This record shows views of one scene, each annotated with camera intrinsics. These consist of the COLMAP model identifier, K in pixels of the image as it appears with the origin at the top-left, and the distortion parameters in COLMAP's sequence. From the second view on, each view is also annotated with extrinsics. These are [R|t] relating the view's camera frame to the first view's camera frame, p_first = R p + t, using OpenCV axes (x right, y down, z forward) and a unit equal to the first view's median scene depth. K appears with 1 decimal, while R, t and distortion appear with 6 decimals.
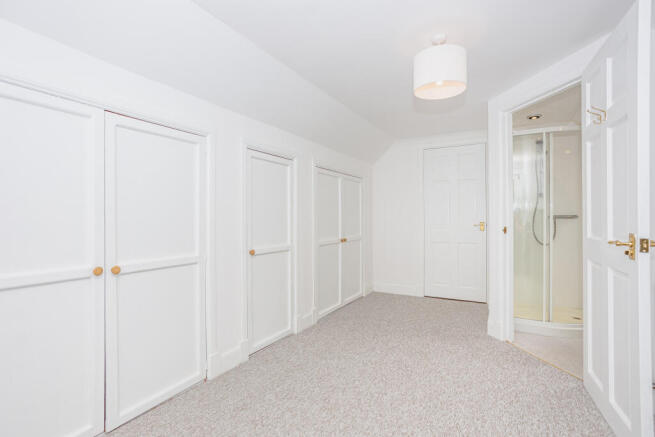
lens RADIAL K [[314.0, 0, 322.9], [0, 314.0, 218.4], [0, 0, 1]] dist [-0.004623, 0.000836]
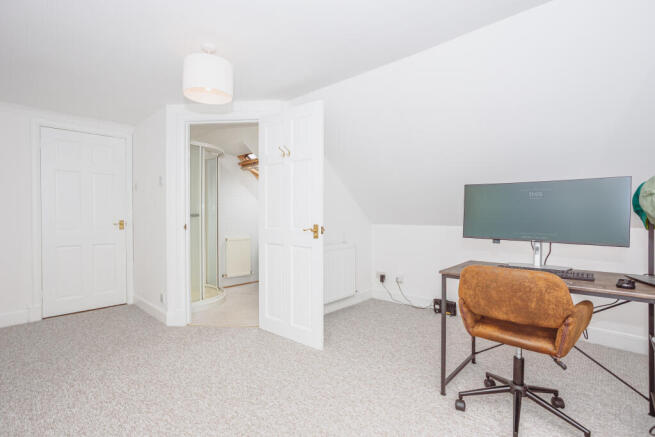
lens RADIAL K [[314.0, 0, 322.7], [0, 314.0, 218.2], [0, 0, 1]] dist [-0.004623, 0.000836]
pose [[0.242405, 0.000098, 0.970175, -0.395337], [-0.001005, 0.999999, 0.000150, 0.005435], [-0.970175, -0.001011, 0.242405, 0.251181]]
